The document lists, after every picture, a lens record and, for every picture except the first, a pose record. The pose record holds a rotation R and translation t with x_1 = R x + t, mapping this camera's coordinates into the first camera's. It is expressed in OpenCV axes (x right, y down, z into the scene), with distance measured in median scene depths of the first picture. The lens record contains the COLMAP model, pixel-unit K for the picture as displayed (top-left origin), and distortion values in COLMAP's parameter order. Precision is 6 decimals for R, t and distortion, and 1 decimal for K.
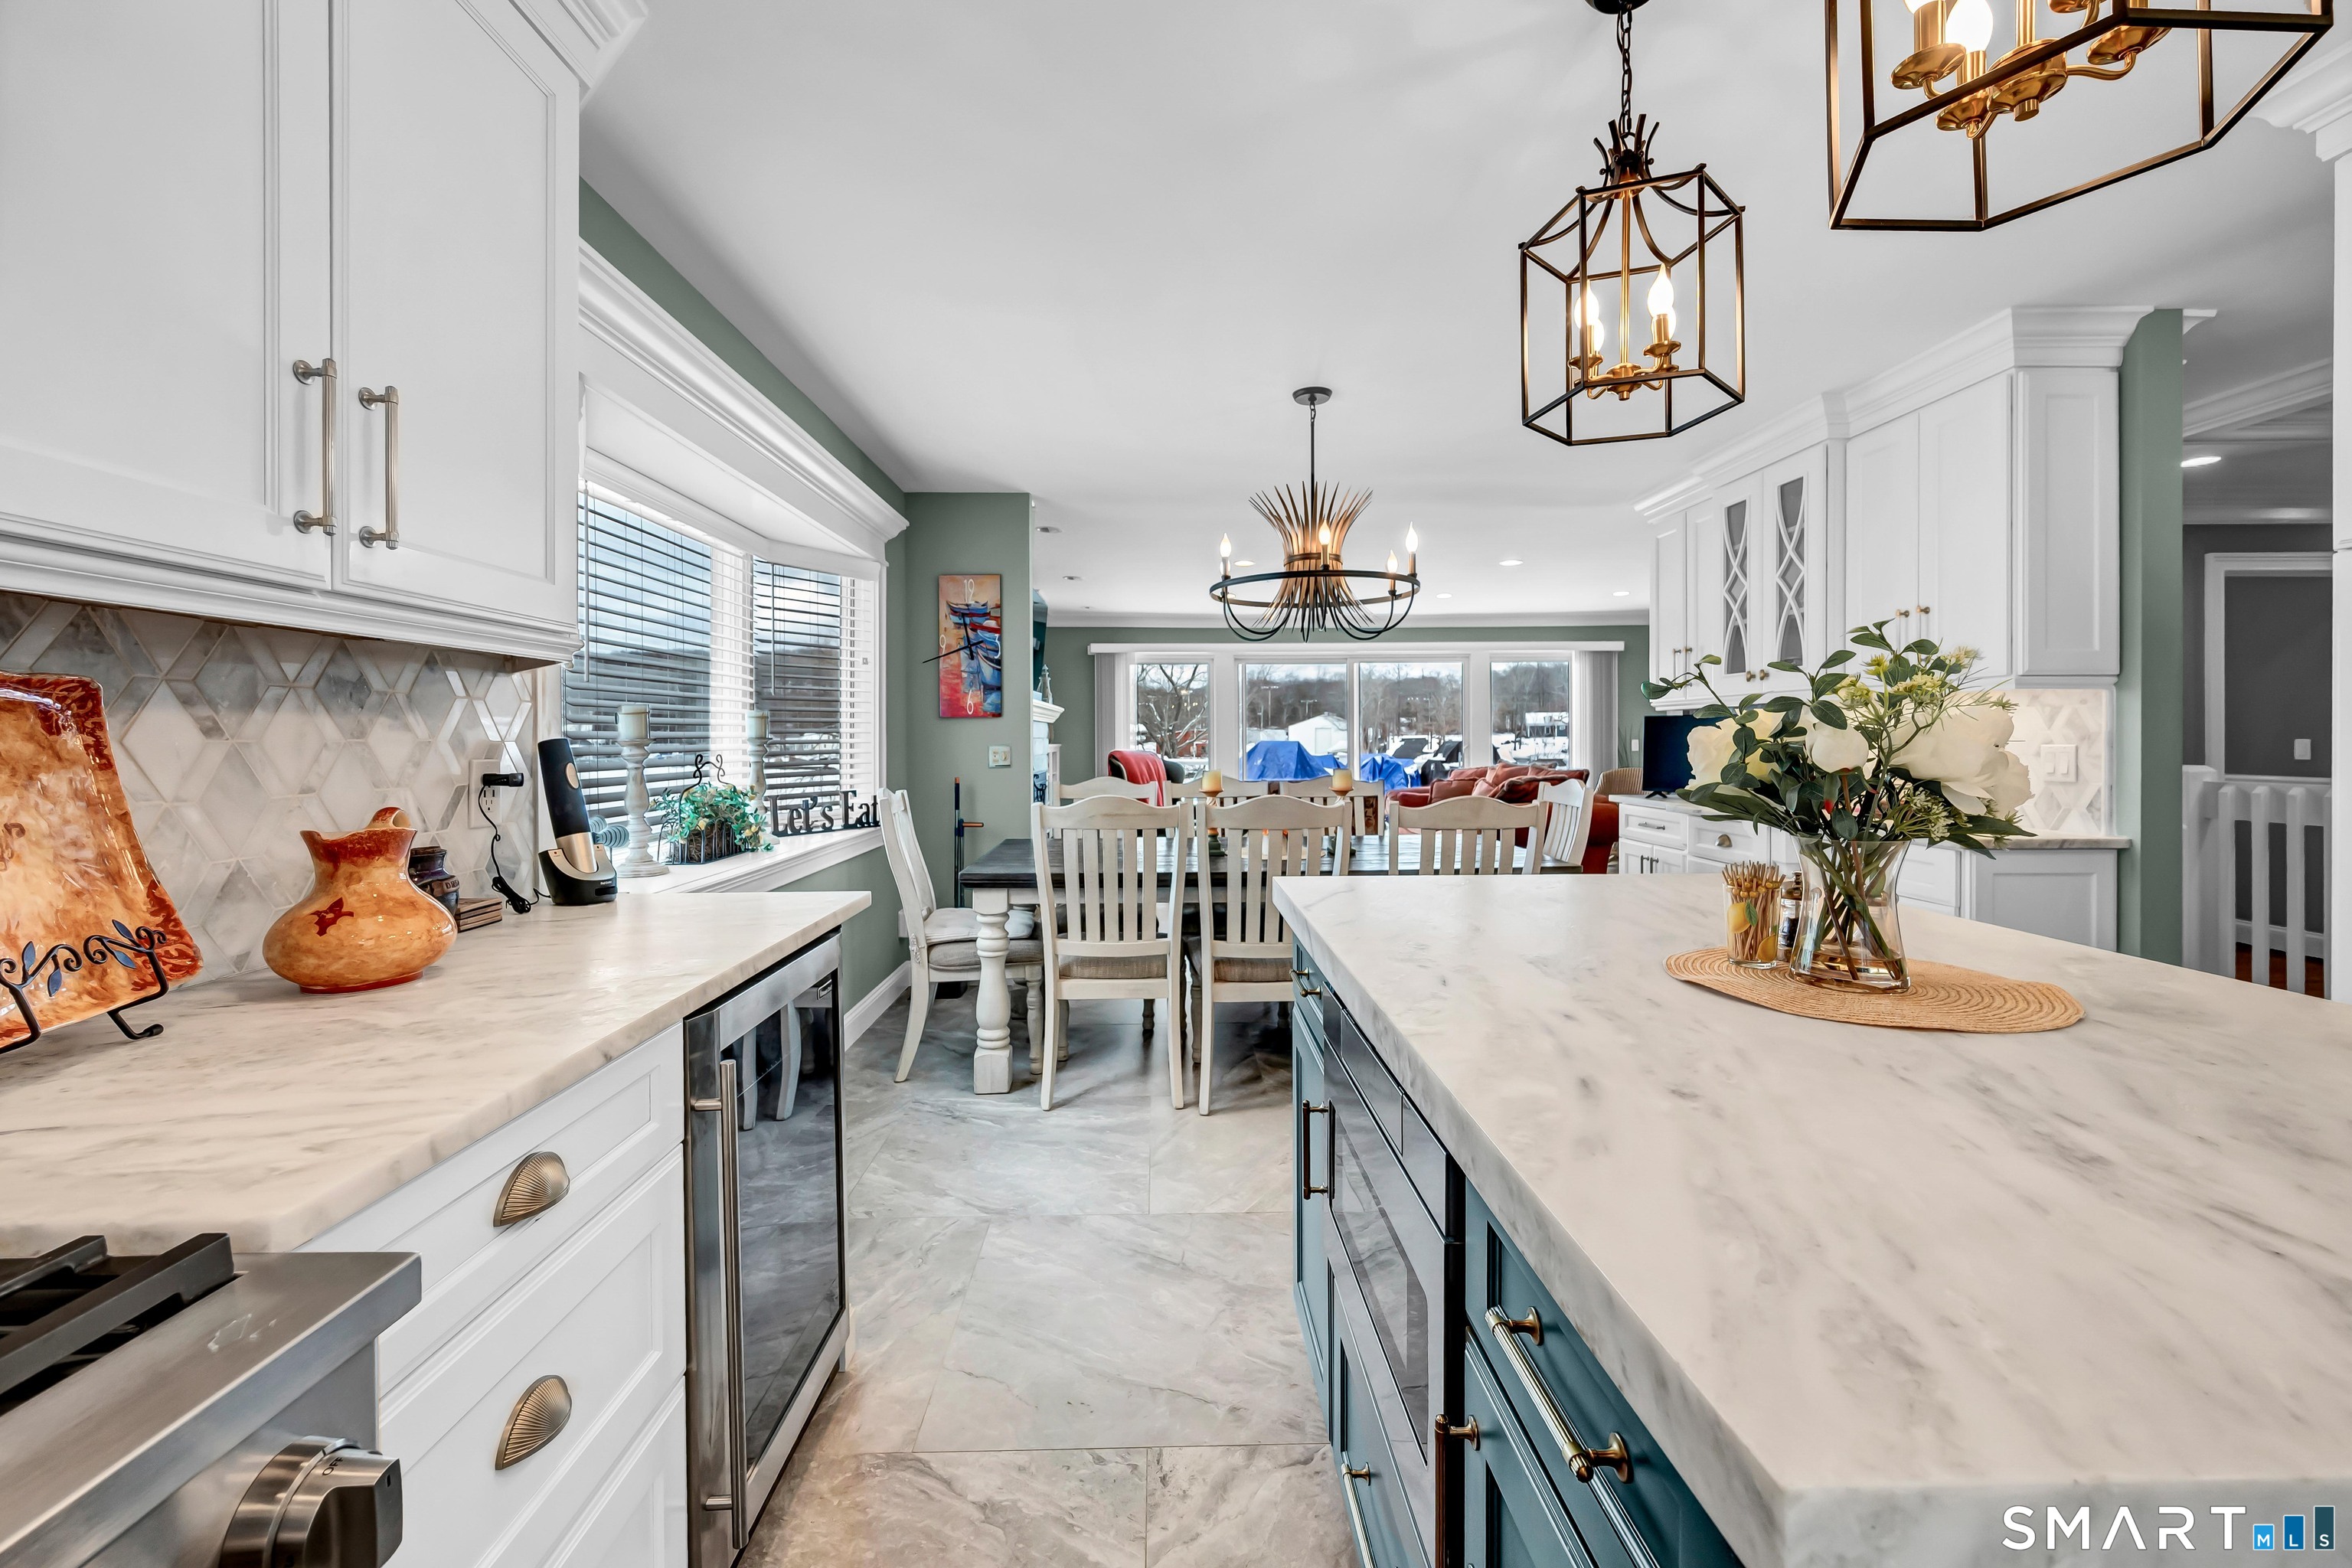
lens RADIAL K [[959.4, 0, 1181.8], [0, 959.4, 754.2], [0, 0, 1]] dist [-0.000975, -0.000214]
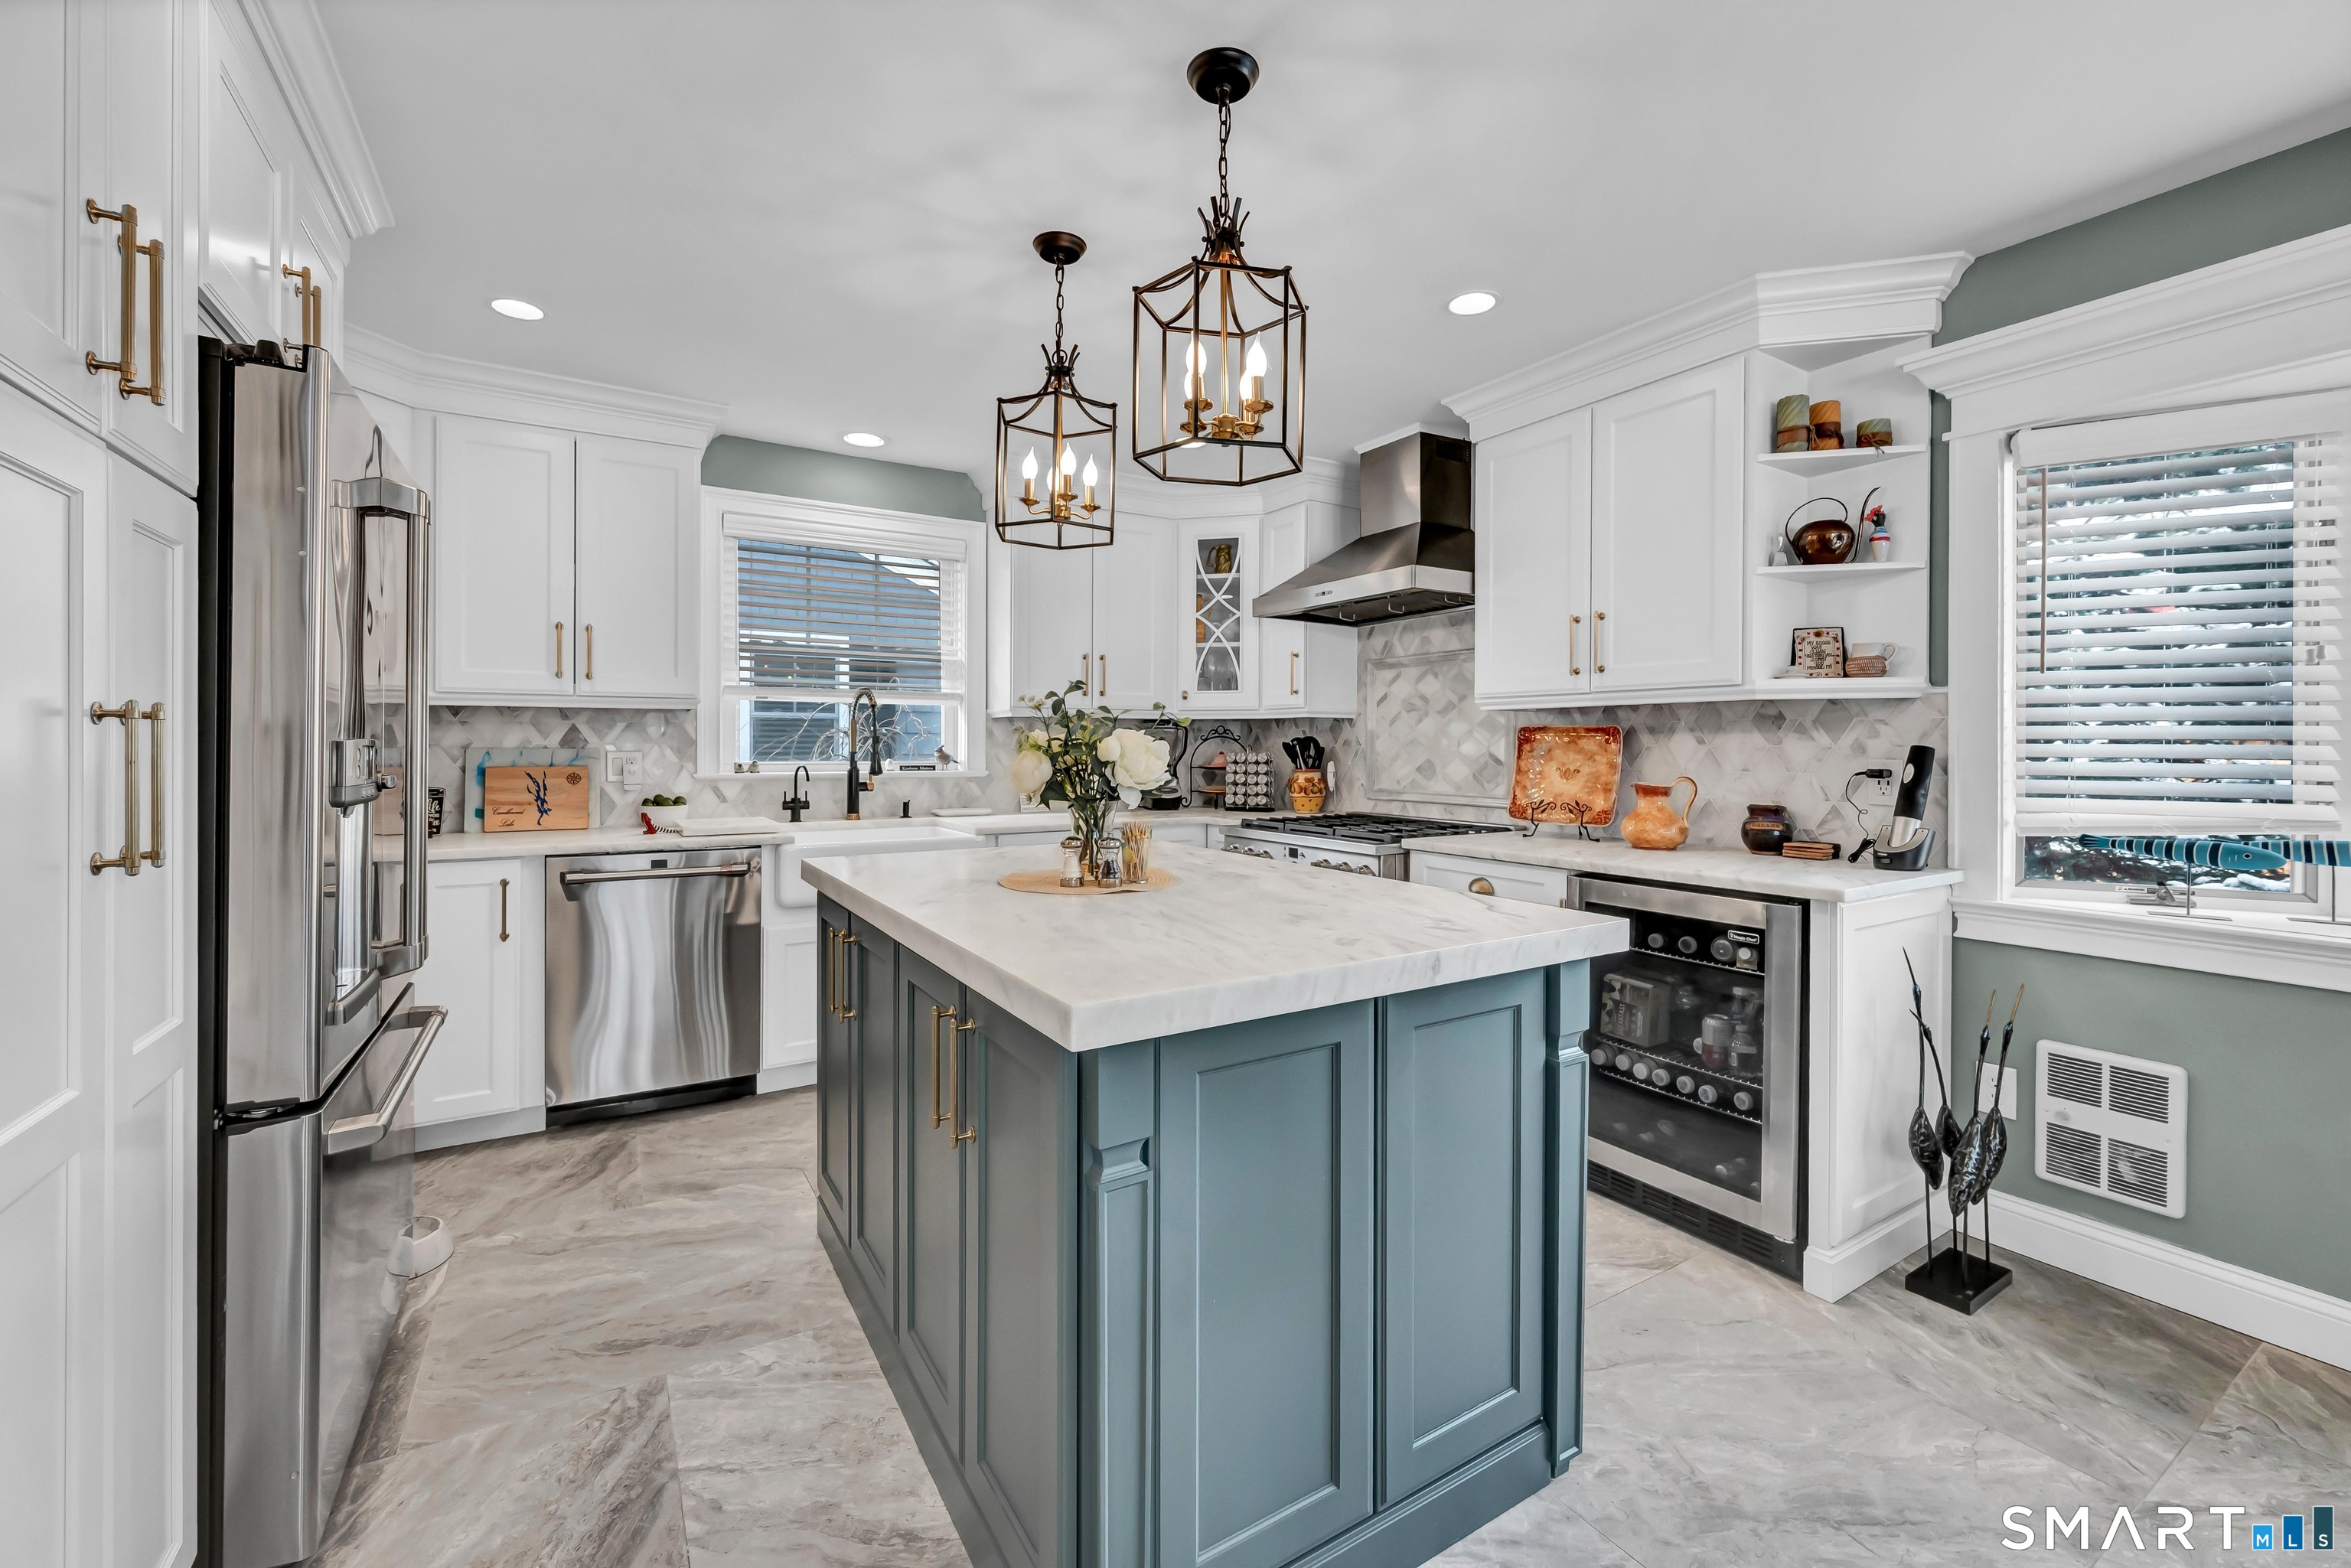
lens RADIAL K [[958.9, 0, 1181.2], [0, 958.9, 754.2], [0, 0, 1]] dist [-0.000975, -0.000214]
pose [[-0.862857, 0.004108, -0.505431, 1.088106], [-0.008515, 0.999707, 0.022662, -0.030720], [0.505376, 0.023858, -0.862569, 1.973059]]
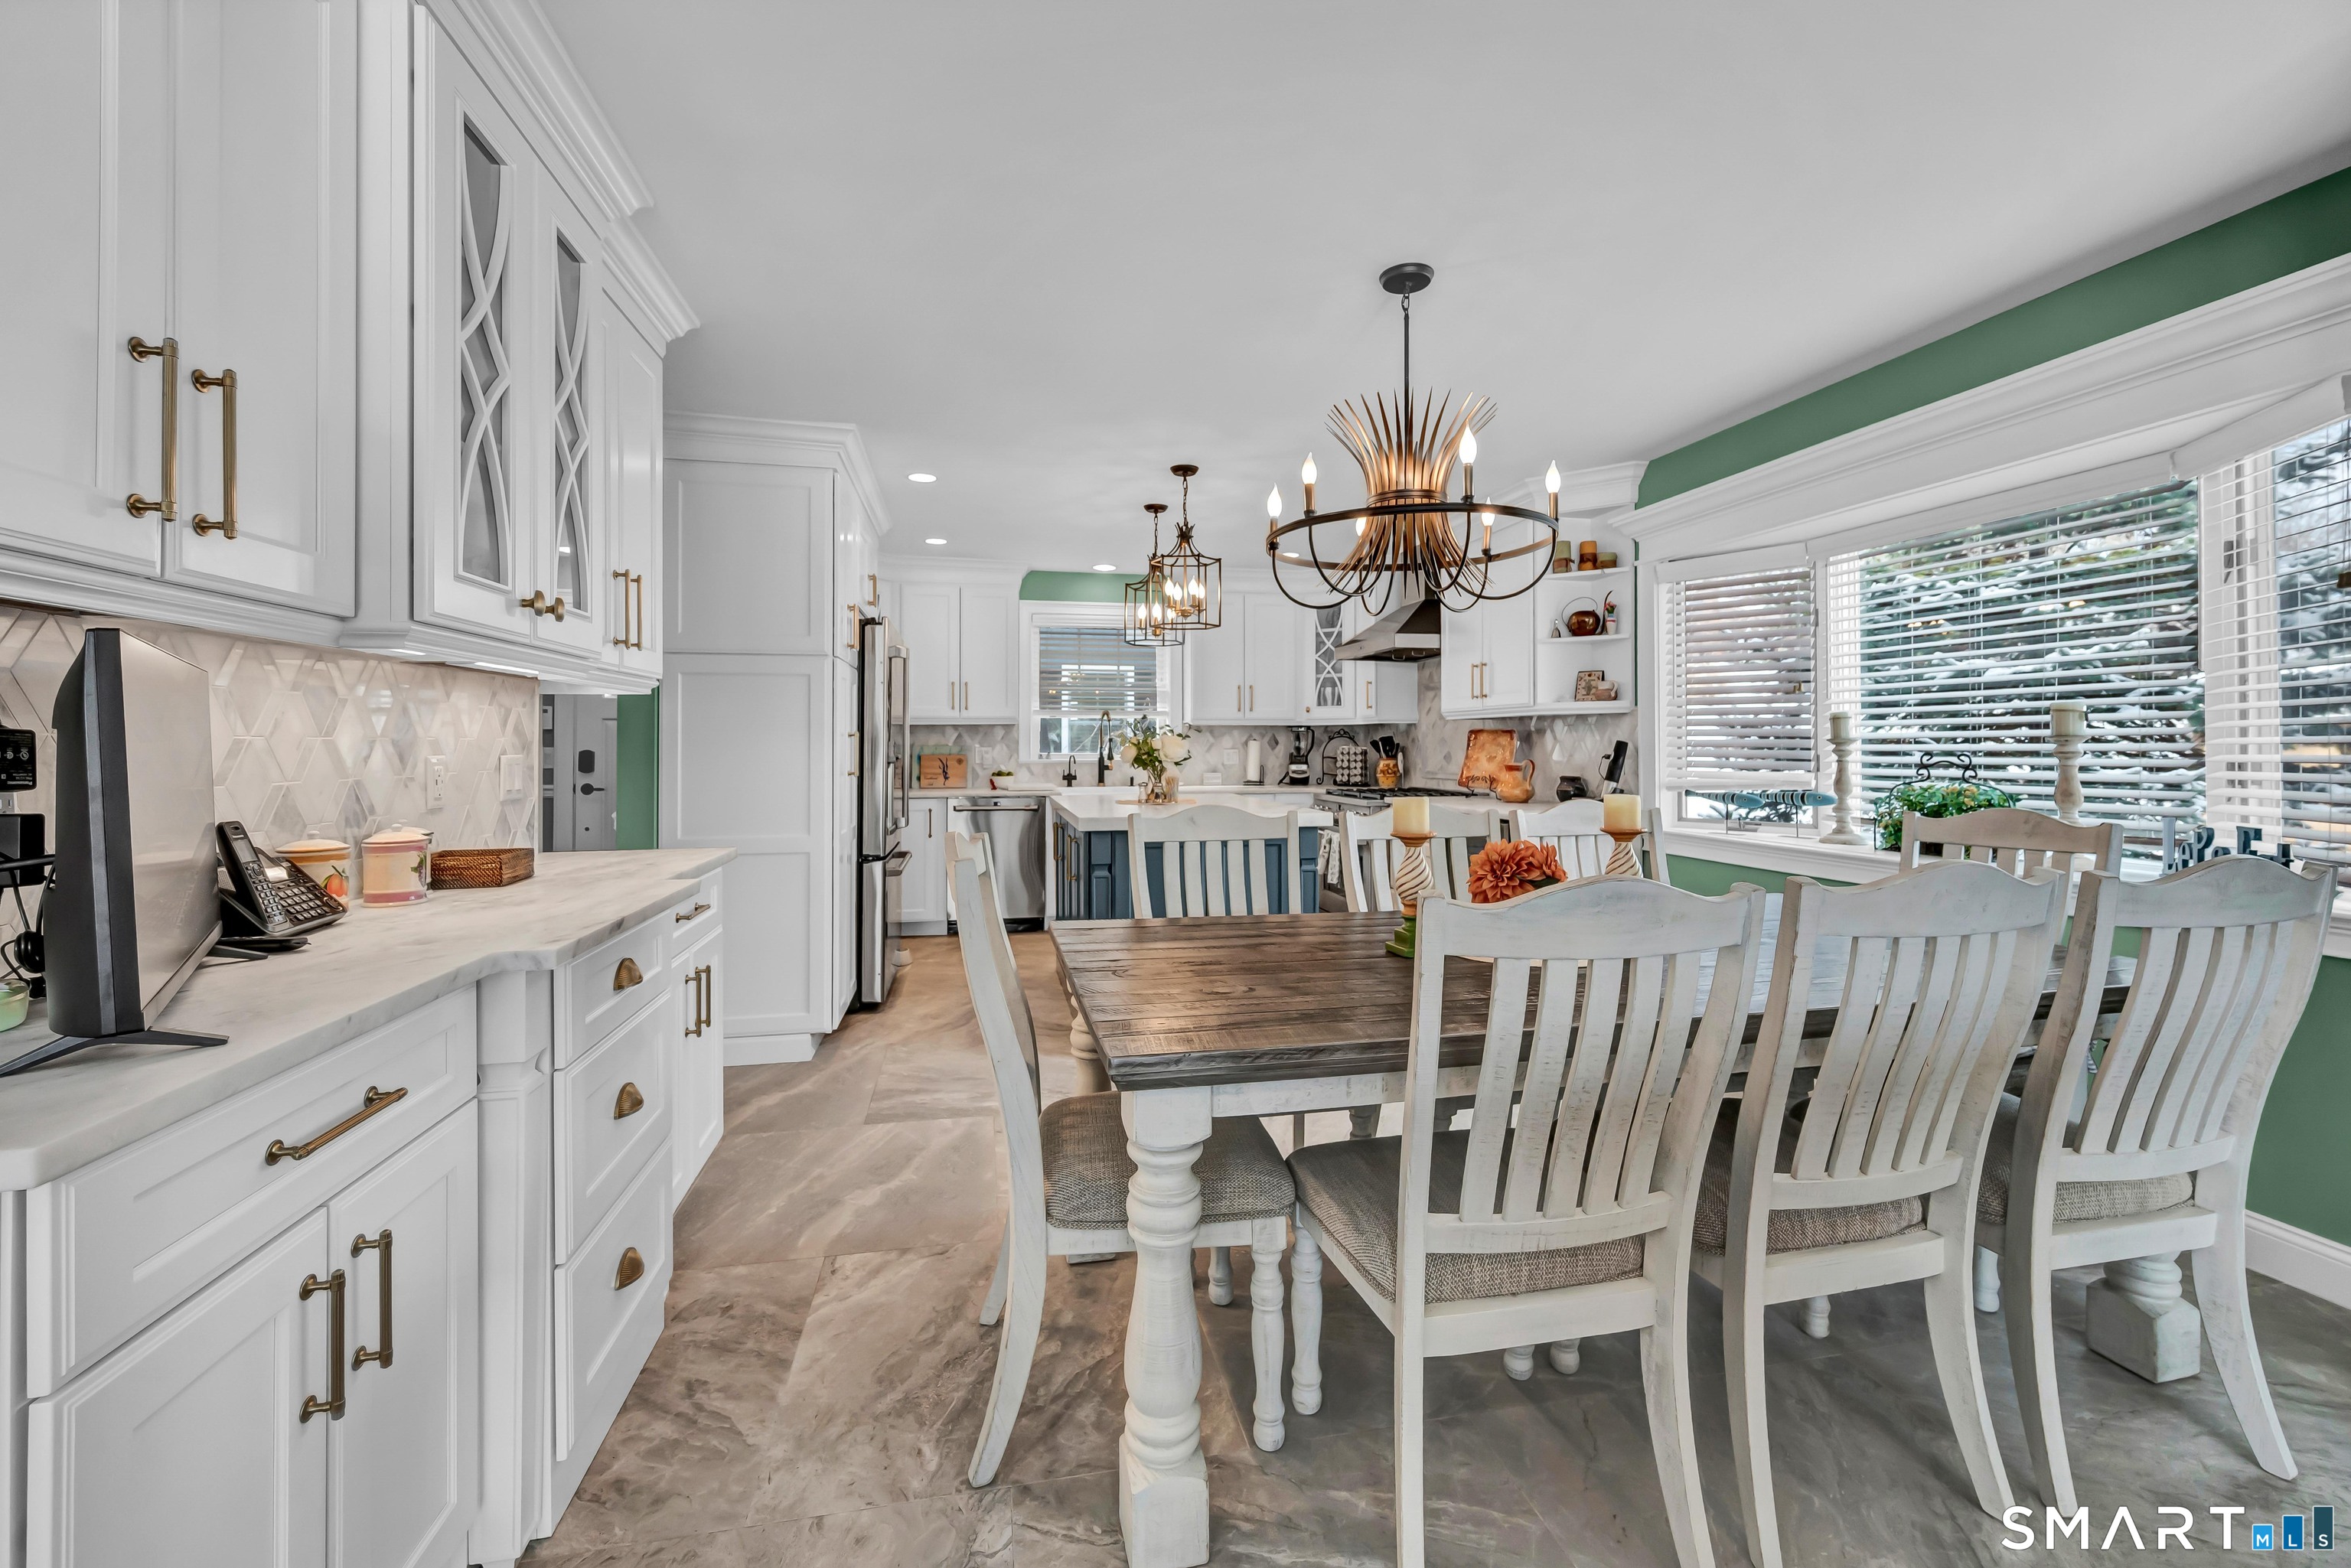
lens RADIAL K [[967.9, 0, 1182.2], [0, 967.9, 740.9], [0, 0, 1]] dist [-0.002115, -0.000171]
pose [[-0.983165, 0.003468, -0.182688, 0.993303], [0.001176, 0.999919, 0.012656, -0.056230], [0.182717, 0.012228, -0.983089, 3.768006]]
